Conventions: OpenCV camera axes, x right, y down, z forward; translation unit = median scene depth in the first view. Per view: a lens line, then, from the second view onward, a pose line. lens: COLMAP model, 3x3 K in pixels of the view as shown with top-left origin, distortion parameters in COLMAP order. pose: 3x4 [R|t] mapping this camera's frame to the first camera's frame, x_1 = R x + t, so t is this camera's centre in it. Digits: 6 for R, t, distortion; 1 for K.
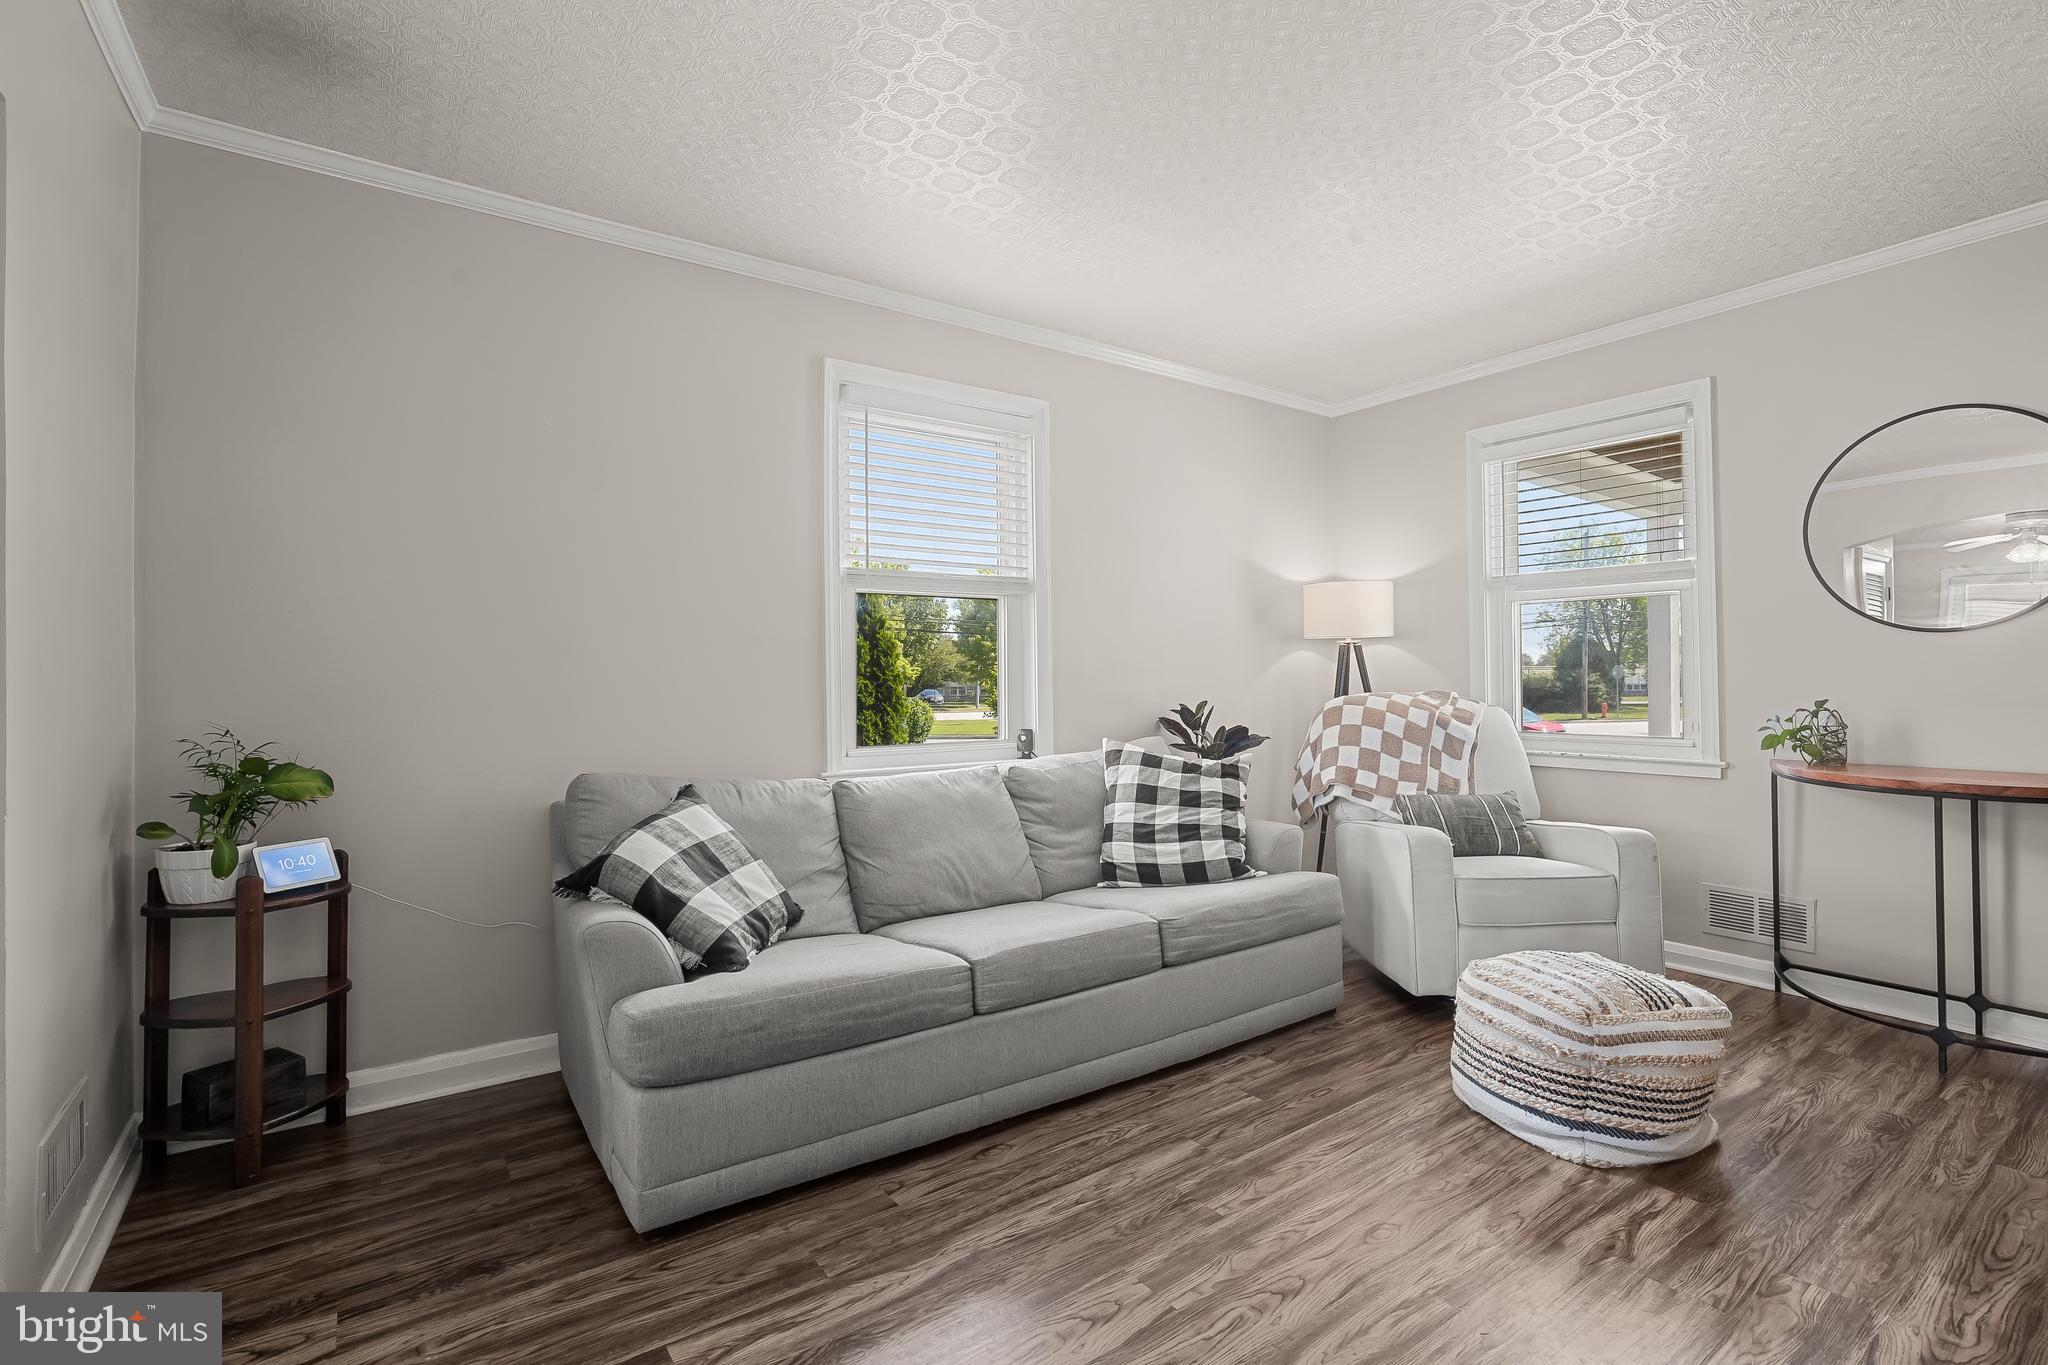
lens RADIAL K [[940.9, 0, 1032.6], [0, 940.9, 678.3], [0, 0, 1]] dist [-0.017577, 0.000338]
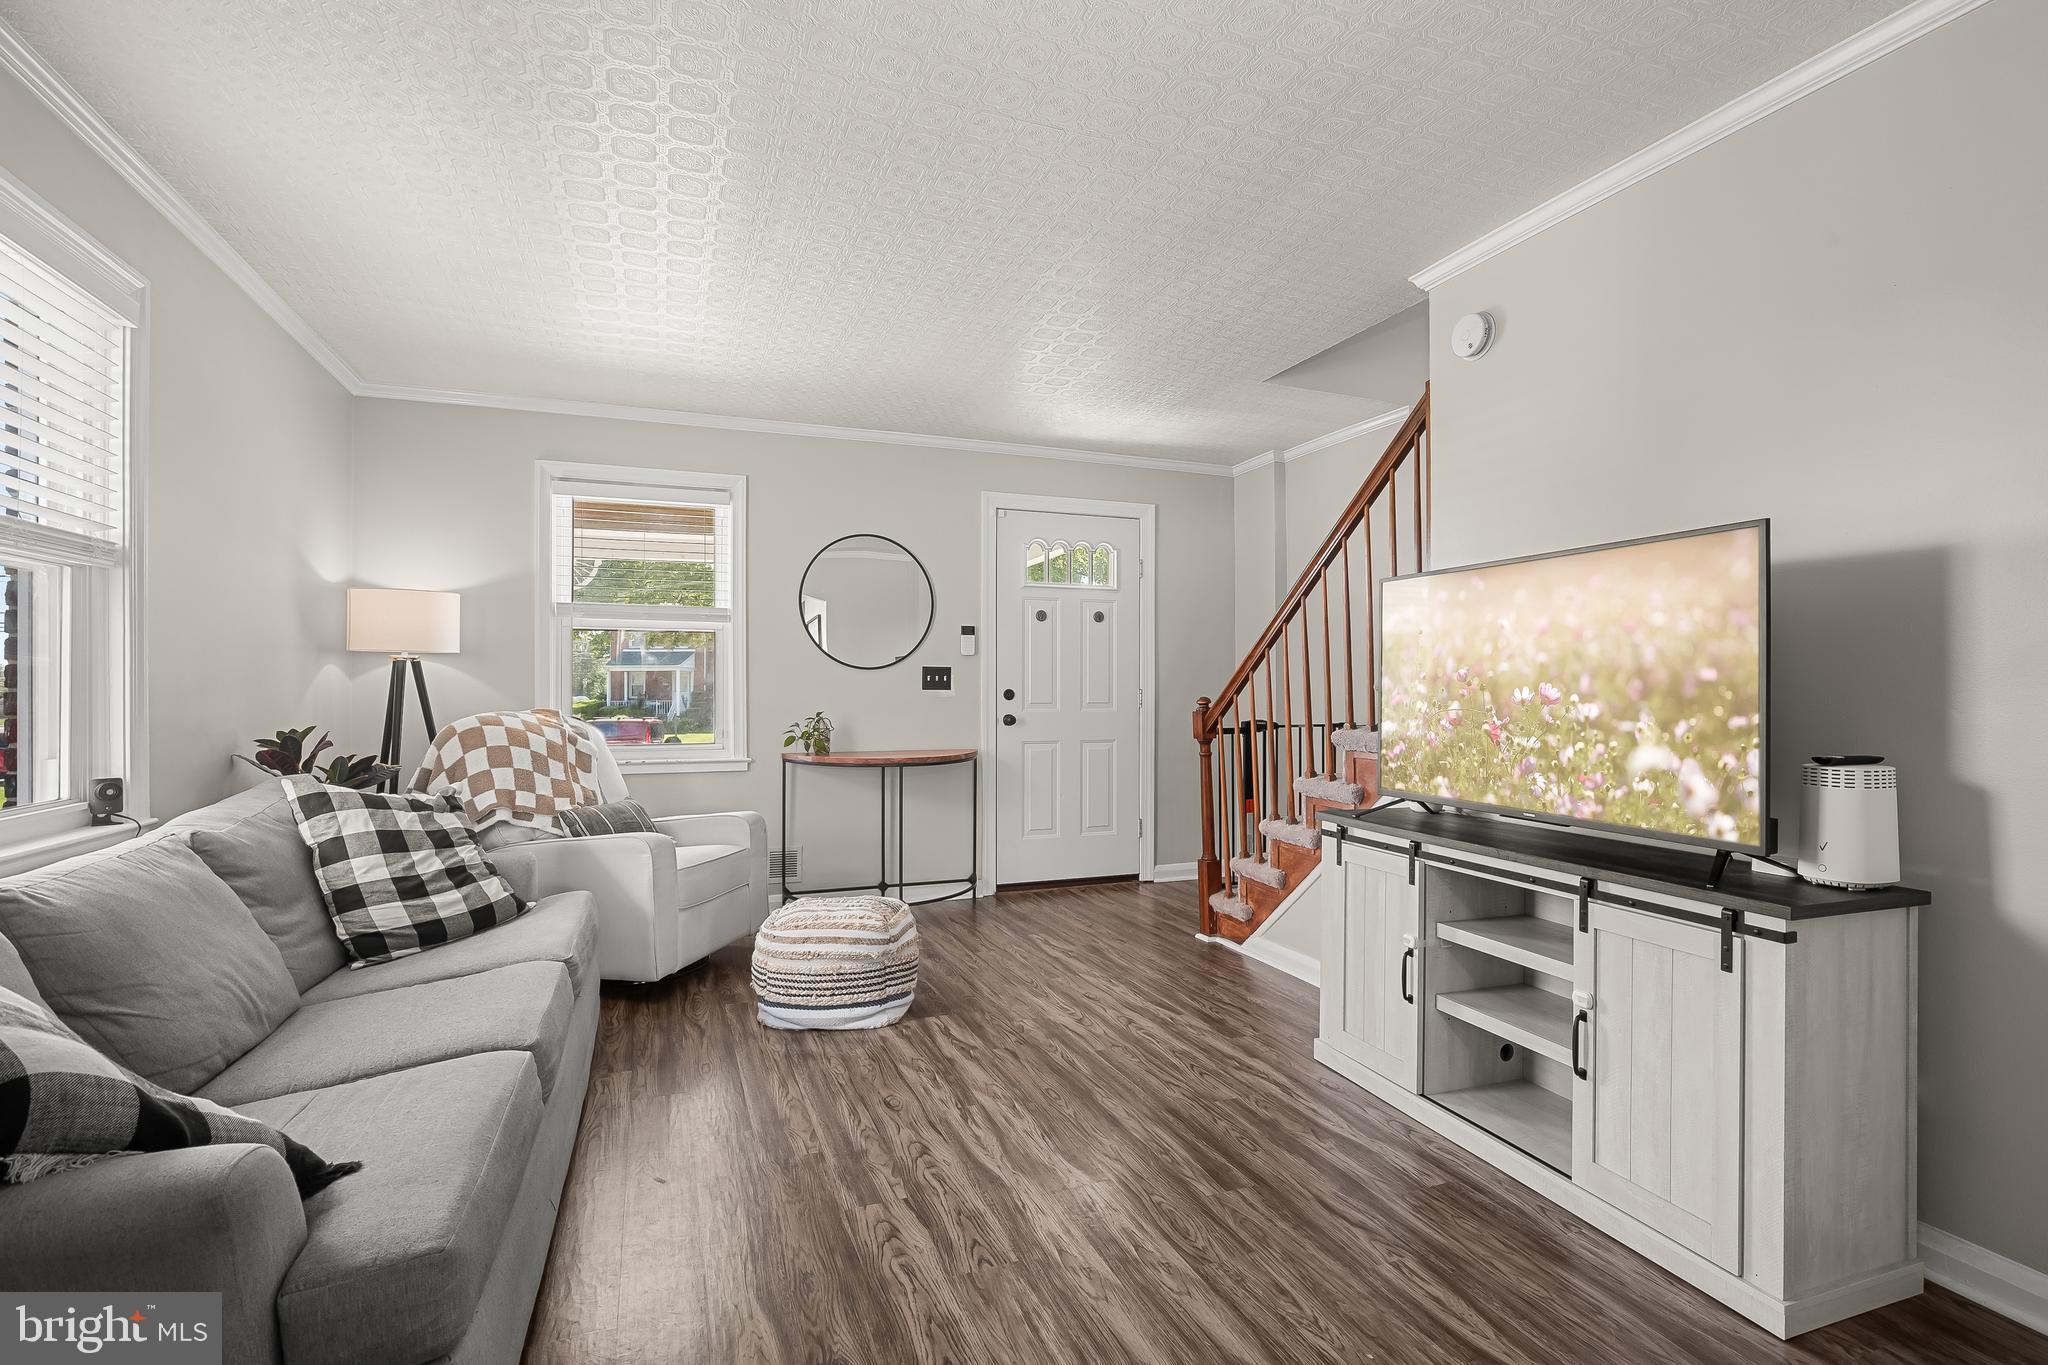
lens RADIAL K [[945.8, 0, 1035.1], [0, 945.8, 693.6], [0, 0, 1]] dist [-0.018567, 0.001740]
pose [[0.241819, 0.001991, 0.970319, -0.560457], [-0.002446, 0.999996, -0.001443, -0.005230], [-0.970318, -0.002025, 0.241823, 0.278749]]
